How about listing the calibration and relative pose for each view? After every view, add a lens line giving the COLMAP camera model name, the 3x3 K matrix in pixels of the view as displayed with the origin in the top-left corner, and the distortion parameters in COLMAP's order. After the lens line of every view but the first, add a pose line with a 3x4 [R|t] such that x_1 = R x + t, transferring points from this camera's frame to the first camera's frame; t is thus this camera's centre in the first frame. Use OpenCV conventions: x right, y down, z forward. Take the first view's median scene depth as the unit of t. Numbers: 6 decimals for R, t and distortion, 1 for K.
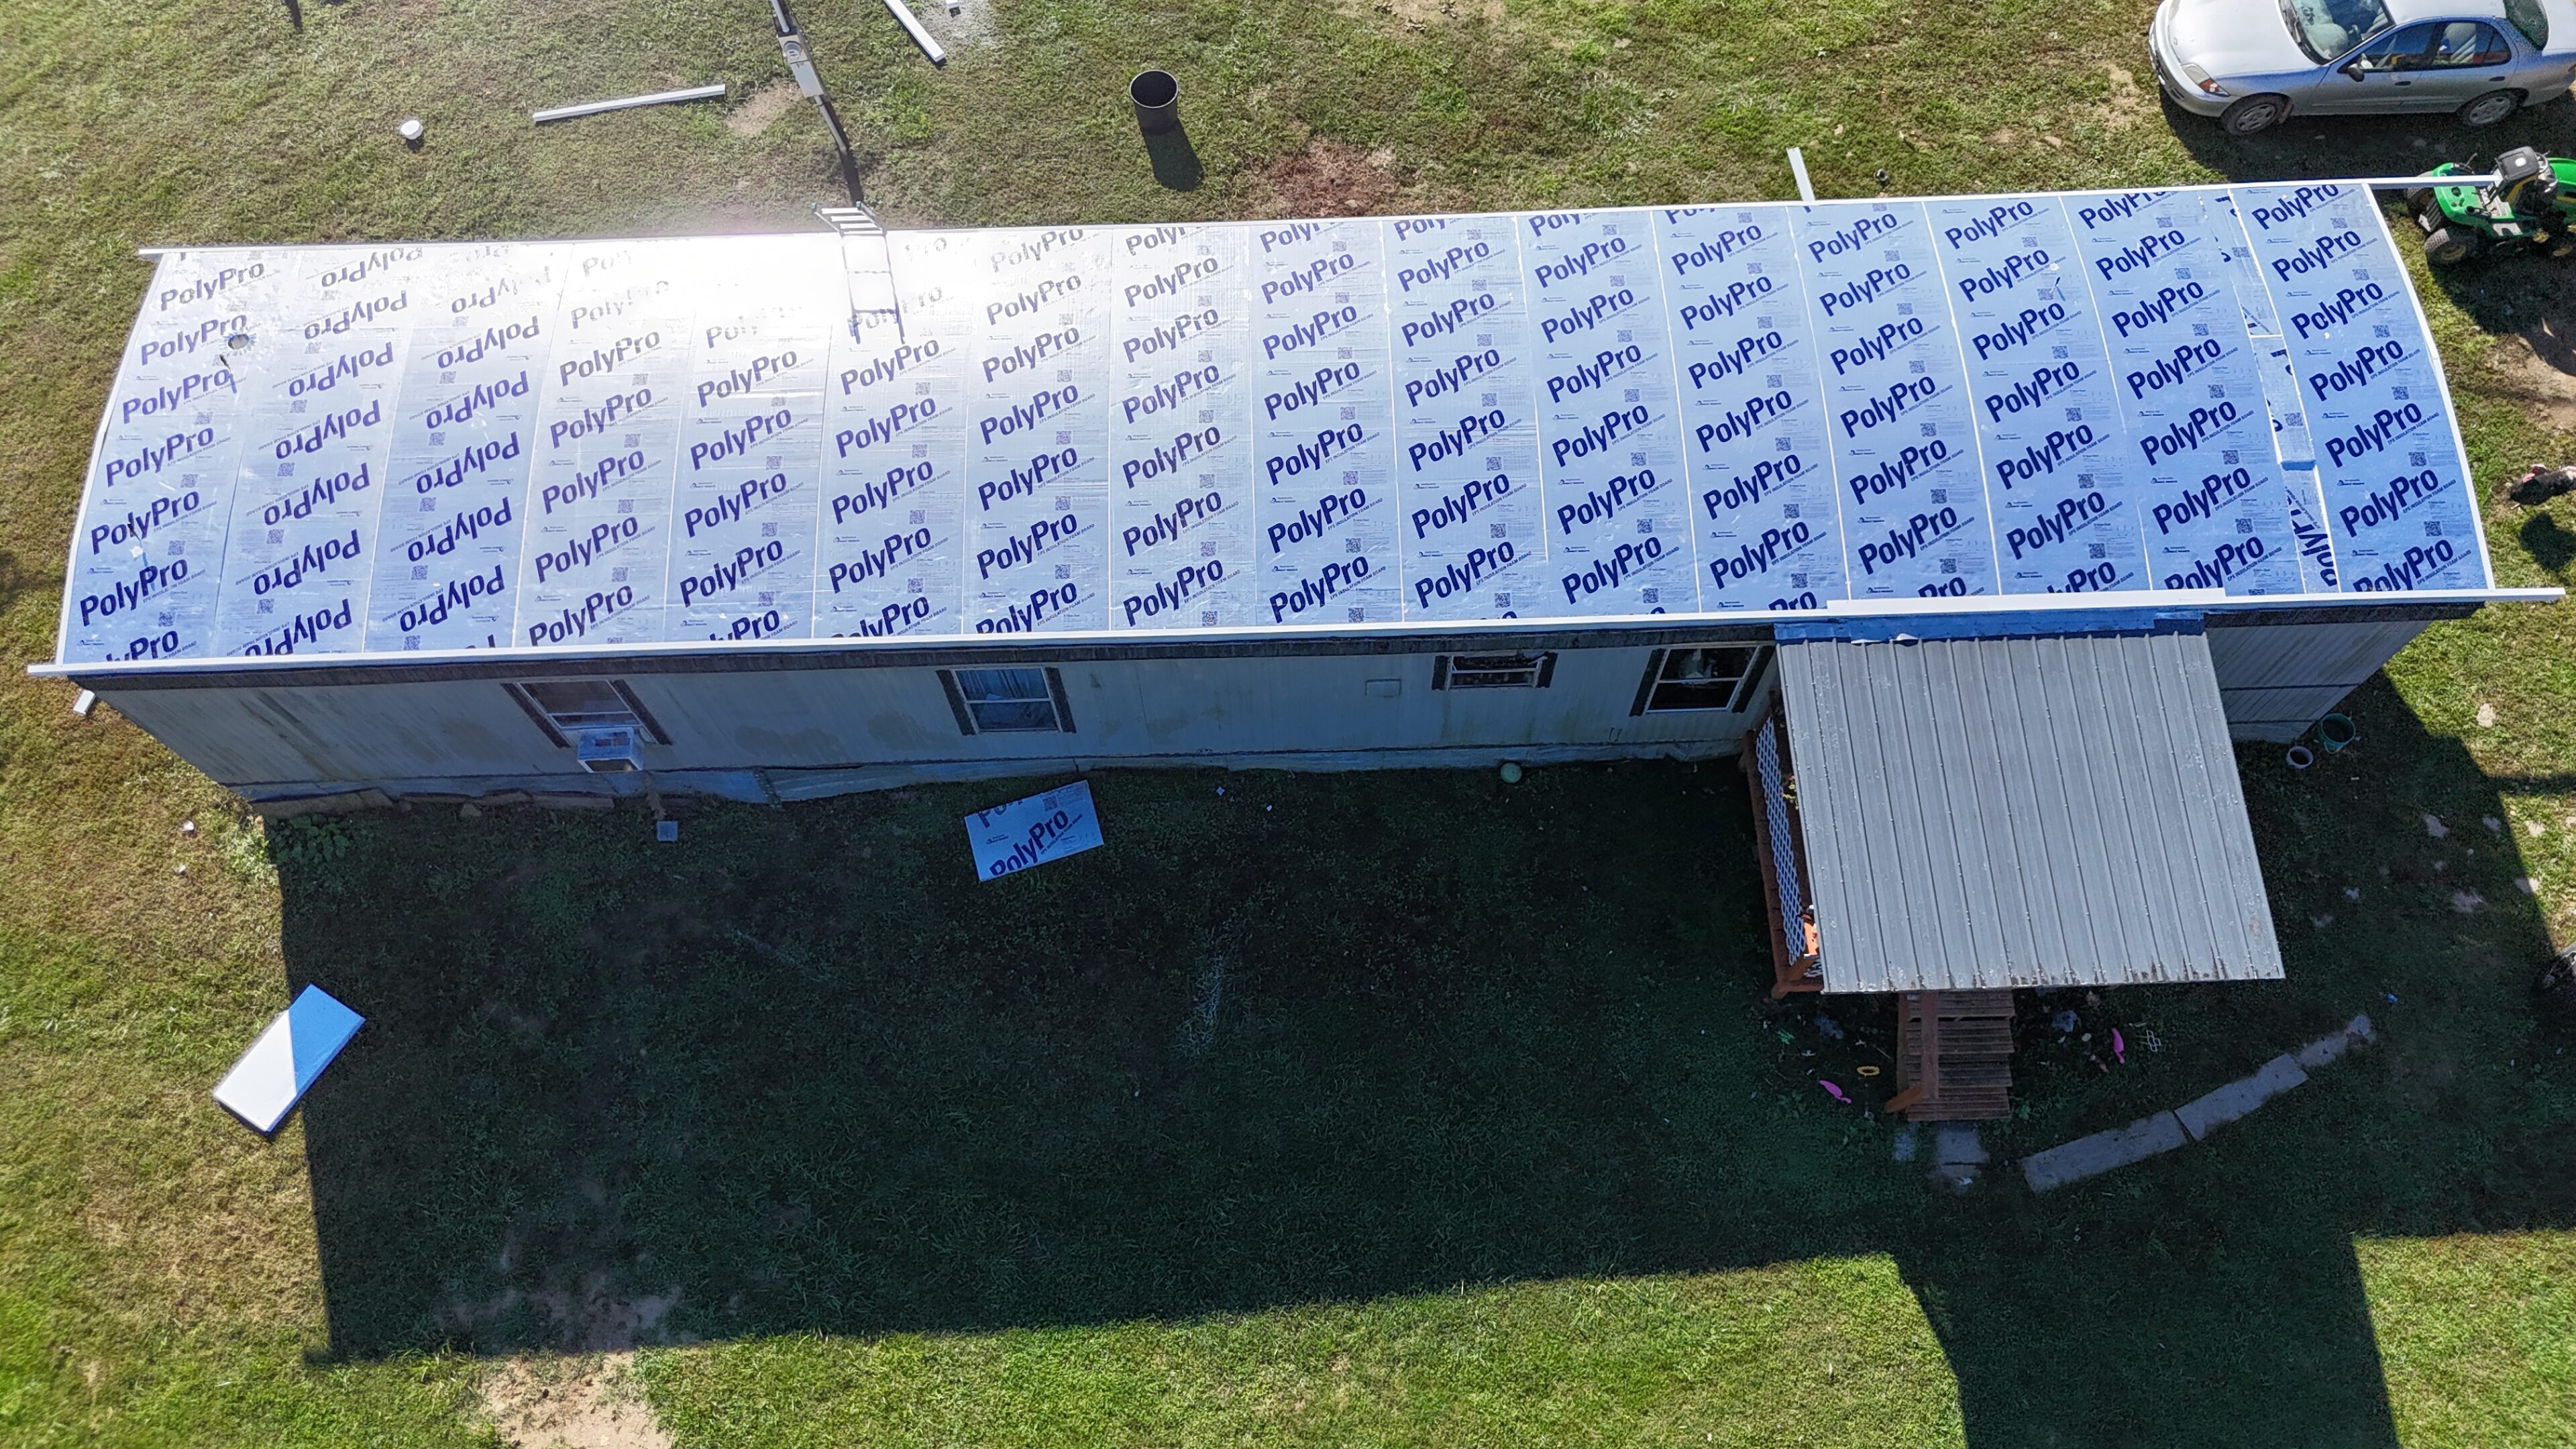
lens RADIAL K [[1945.6, 0, 1291.1], [0, 1945.6, 729.0], [0, 0, 1]] dist [0.067813, -0.055765]
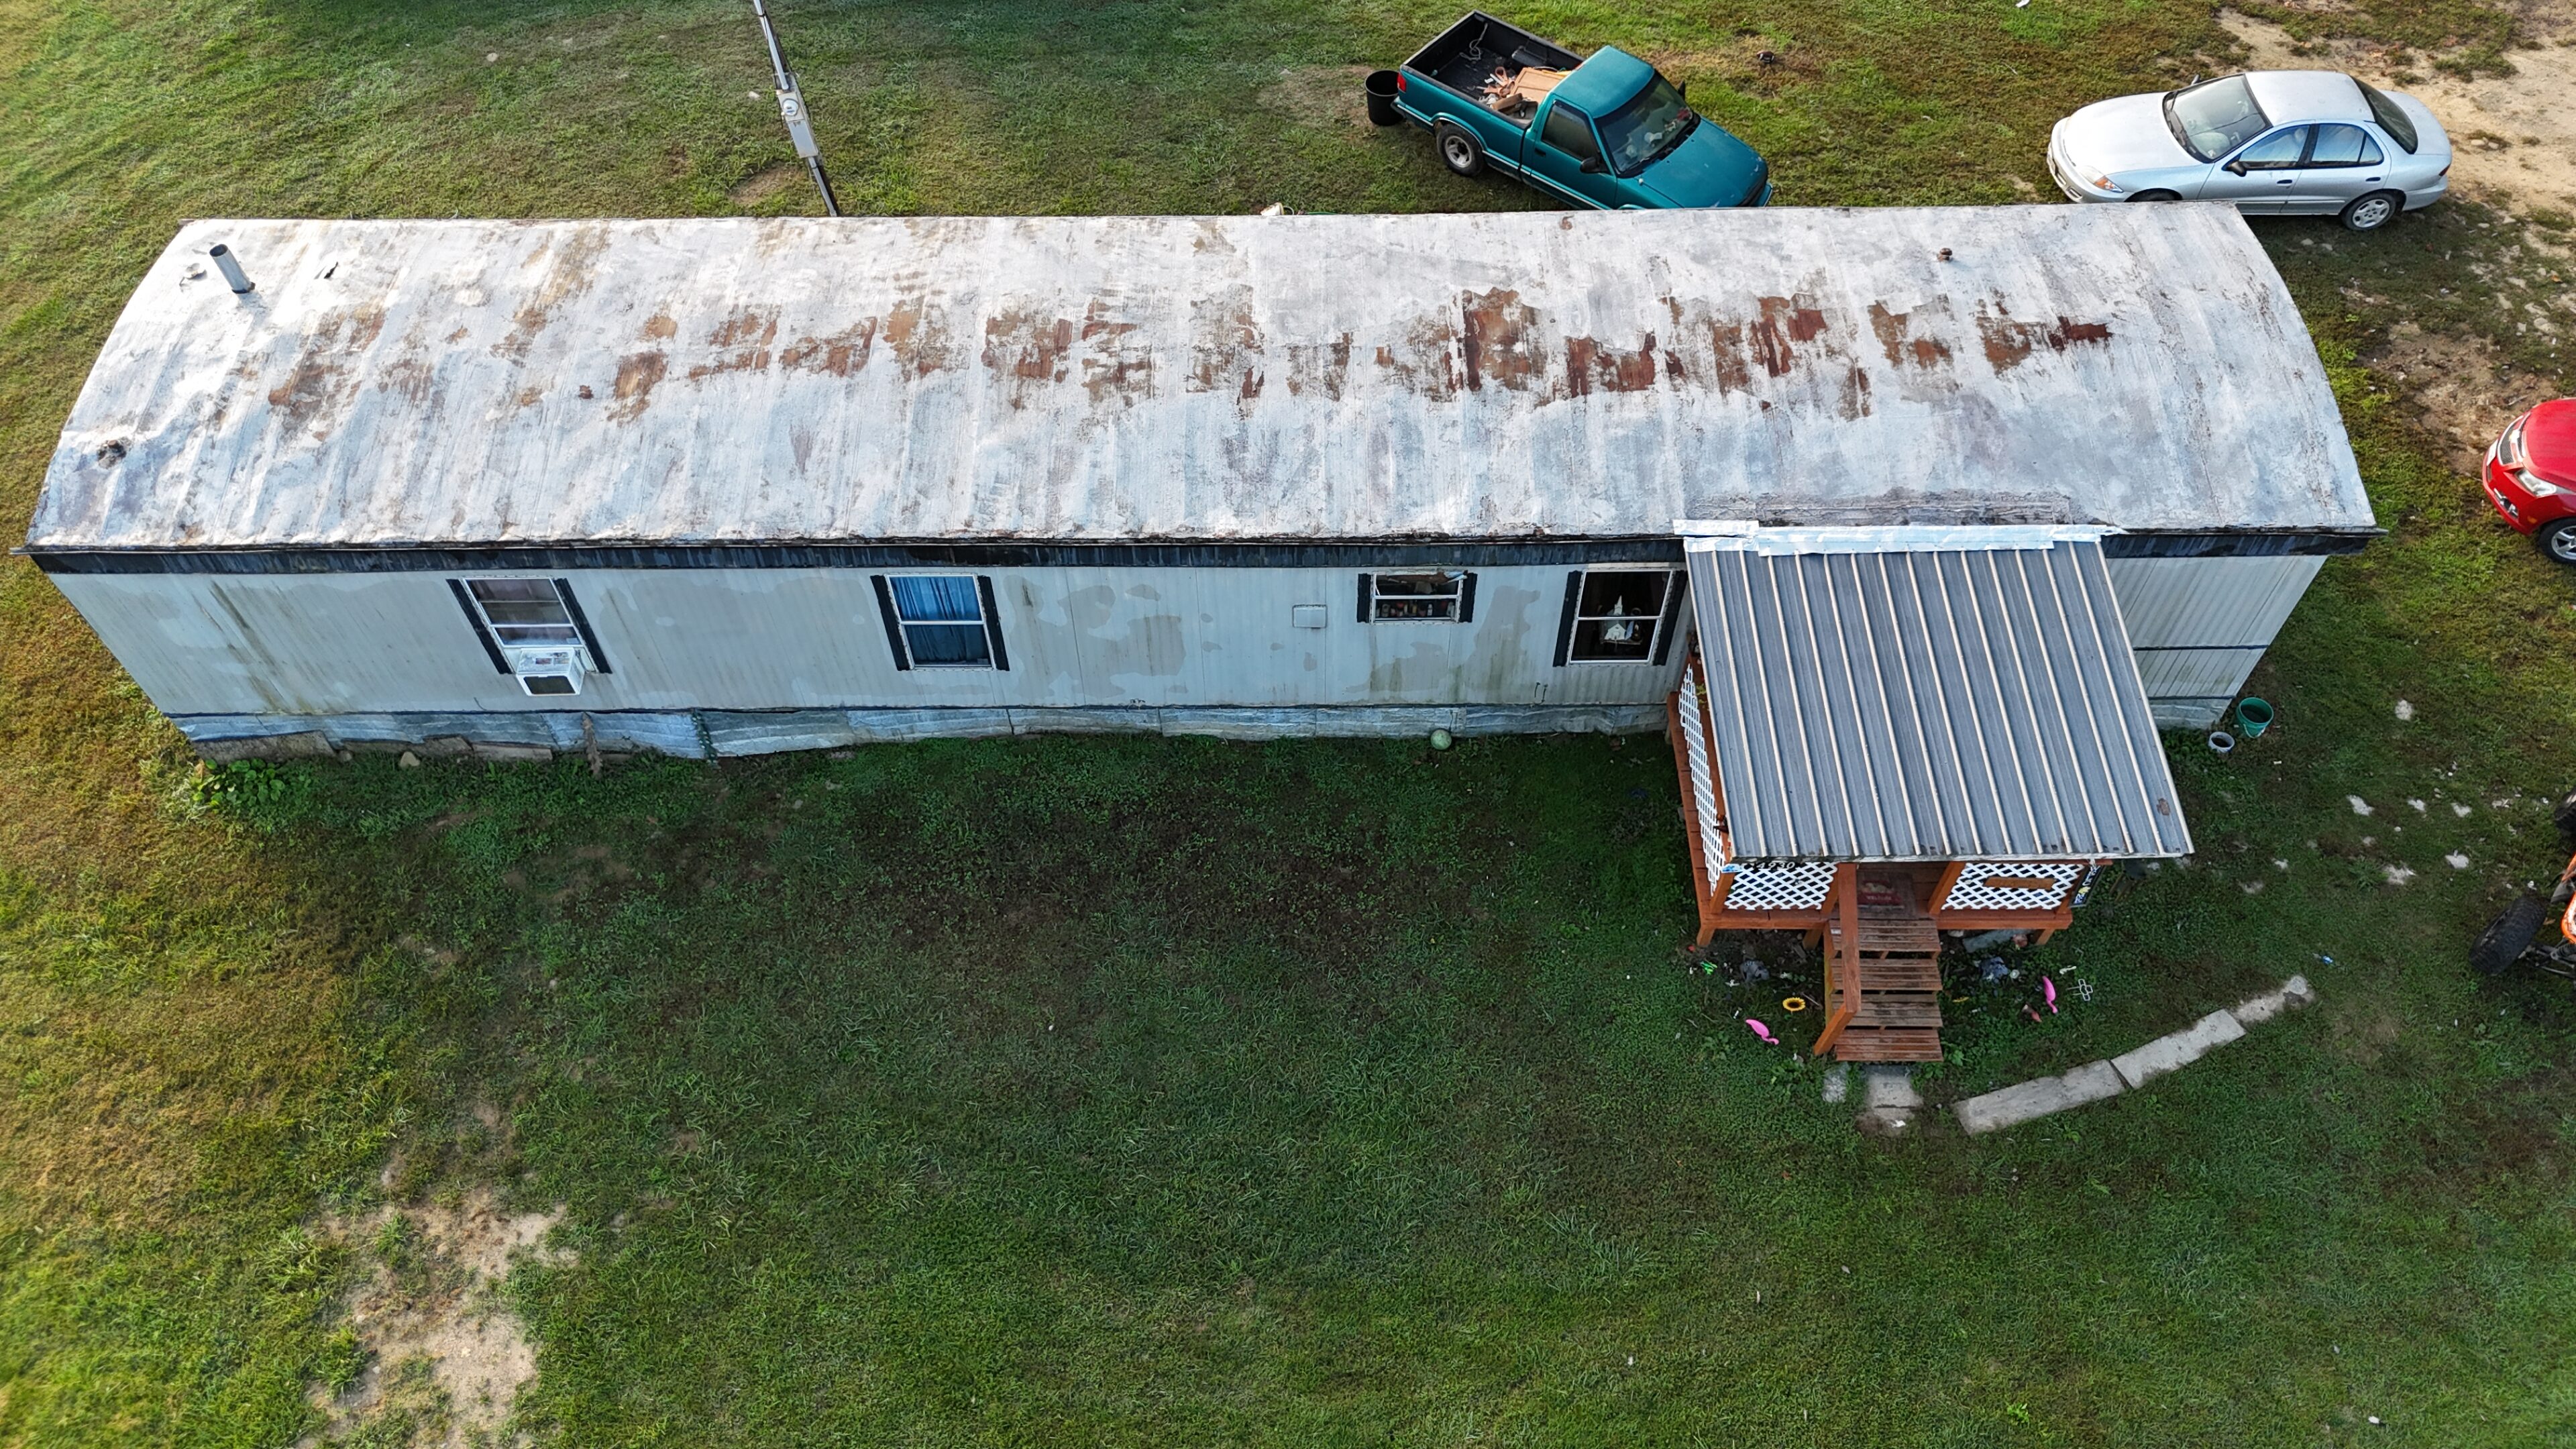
lens RADIAL K [[1945.6, 0, 1291.1], [0, 1945.6, 729.0], [0, 0, 1]] dist [0.067813, -0.055765]
pose [[0.999698, 0.022871, -0.009011, 0.046906], [-0.024232, 0.978509, -0.204773, 0.239278], [0.004134, 0.204930, 0.978768, 0.011178]]
